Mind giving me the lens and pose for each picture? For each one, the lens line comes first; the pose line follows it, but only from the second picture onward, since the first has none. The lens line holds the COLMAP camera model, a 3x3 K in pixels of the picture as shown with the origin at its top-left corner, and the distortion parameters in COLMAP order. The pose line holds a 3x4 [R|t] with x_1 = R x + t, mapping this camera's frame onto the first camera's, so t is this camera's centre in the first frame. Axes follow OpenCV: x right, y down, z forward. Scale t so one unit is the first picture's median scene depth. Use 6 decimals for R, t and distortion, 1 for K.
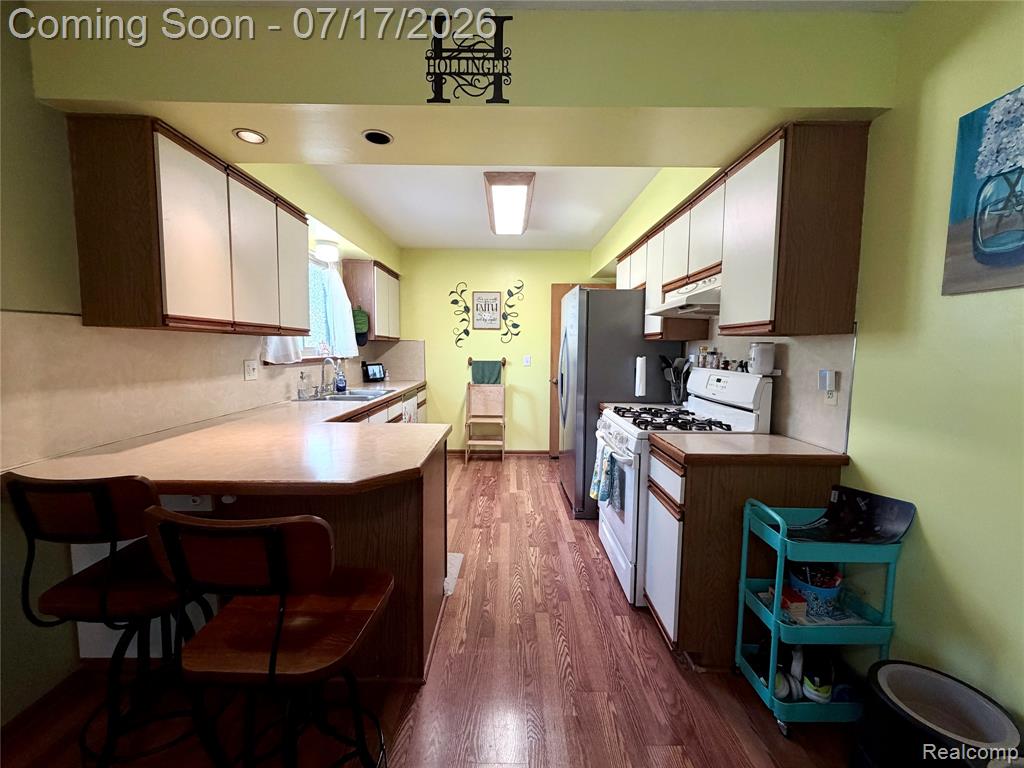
lens RADIAL K [[413.4, 0, 512.0], [0, 413.4, 384.0], [0, 0, 1]] dist [-0.002494, 0.000004]
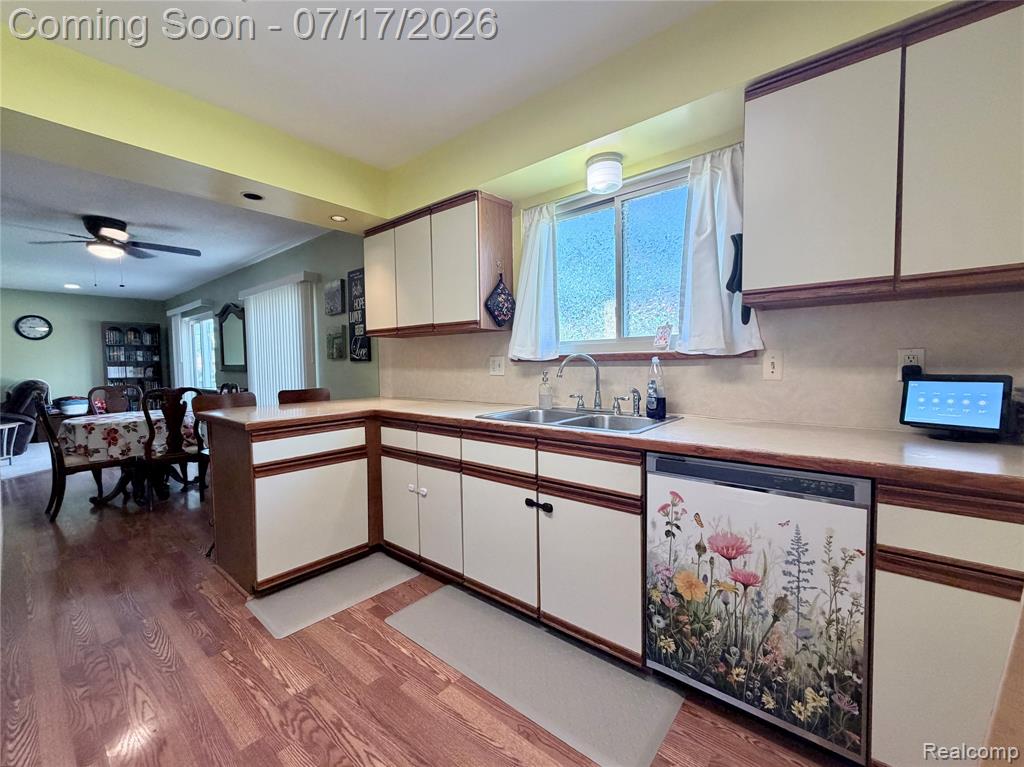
lens RADIAL K [[425.2, 0, 512.0], [0, 425.2, 383.5], [0, 0, 1]] dist [-0.000851, 0.000301]
pose [[-0.645401, 0.035293, -0.763028, 0.158143], [-0.063432, 0.993005, 0.099584, -0.101845], [0.761206, 0.112672, -0.638648, 1.773441]]
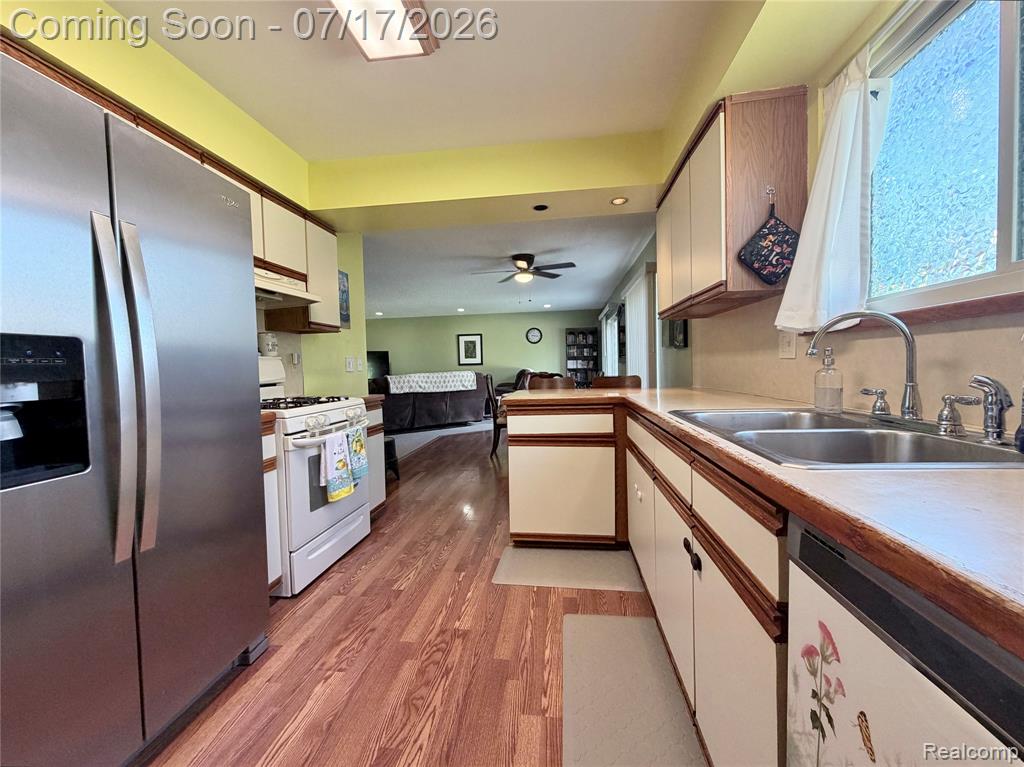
lens RADIAL K [[413.4, 0, 512.0], [0, 413.4, 383.5], [0, 0, 1]] dist [-0.002494, 0.000004]
pose [[-0.991315, 0.011017, 0.131046, -0.277934], [0.028662, 0.990629, 0.133542, -0.076909], [-0.128347, 0.136138, -0.982341, 1.811502]]
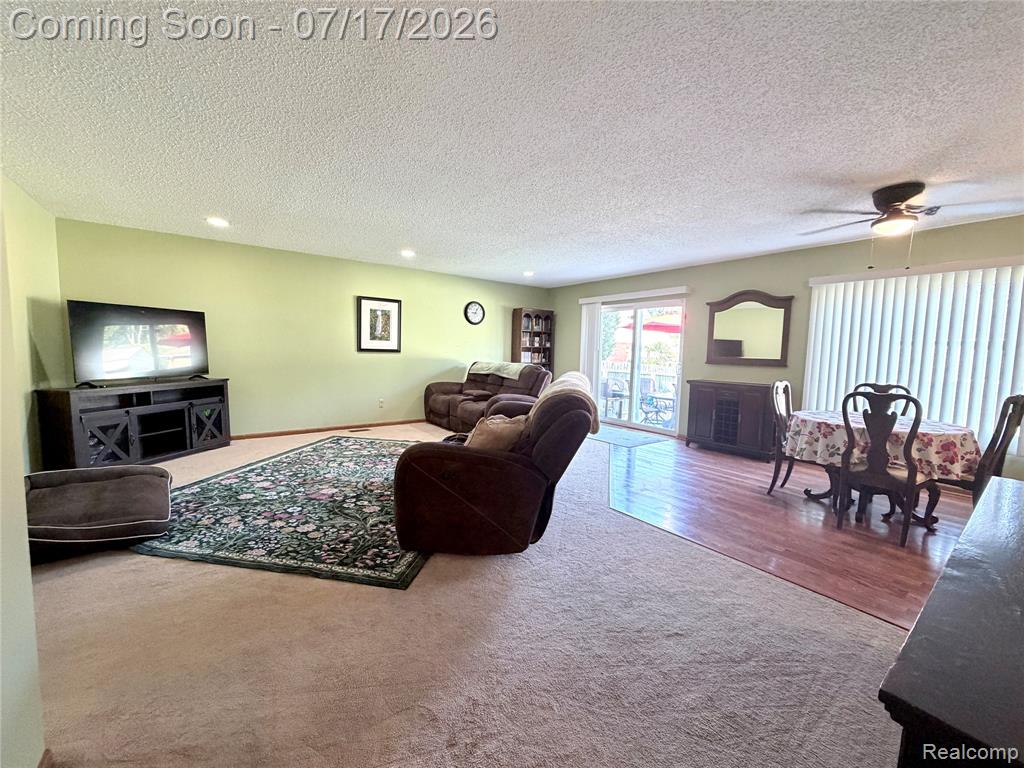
lens RADIAL K [[413.4, 0, 512.0], [0, 413.4, 384.0], [0, 0, 1]] dist [-0.002494, 0.000004]
pose [[-0.805211, 0.018171, -0.592709, 1.544108], [-0.086380, 0.985275, 0.147555, 0.048461], [0.586663, 0.170011, -0.791785, 0.096037]]
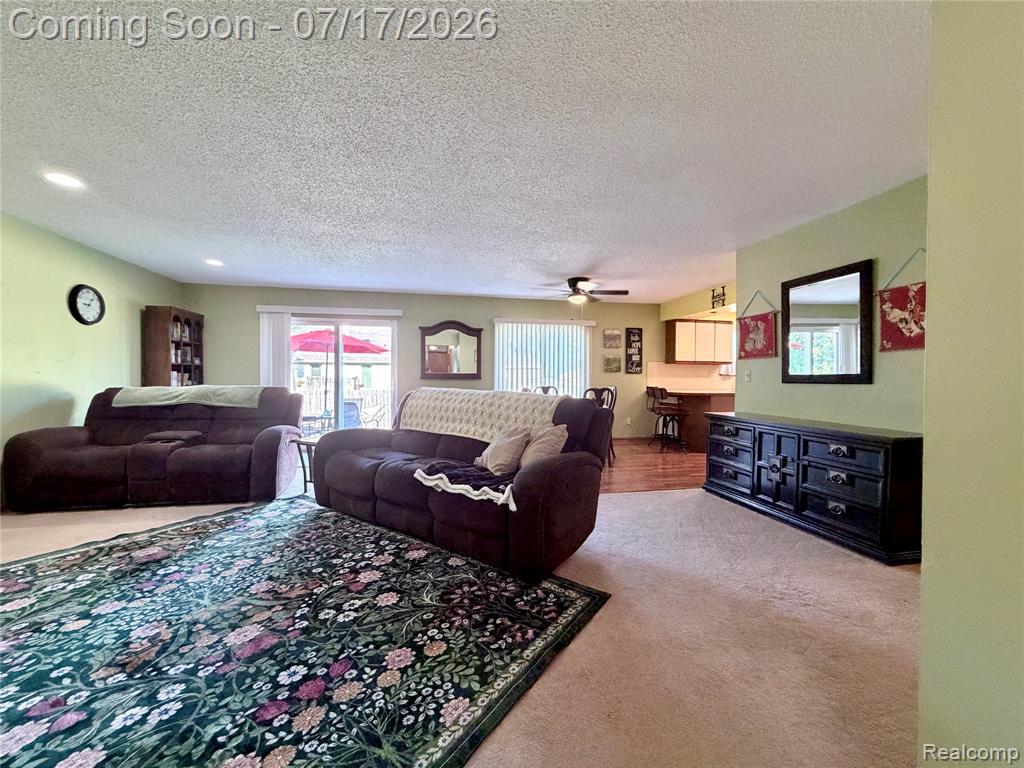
lens RADIAL K [[411.0, 0, 512.0], [0, 411.0, 384.0], [0, 0, 1]] dist [-0.002085, -0.000034]
pose [[0.208803, 0.005208, -0.977944, 2.024956], [-0.089253, 0.995914, -0.013752, 0.196246], [0.973876, 0.090156, 0.208414, -1.054261]]
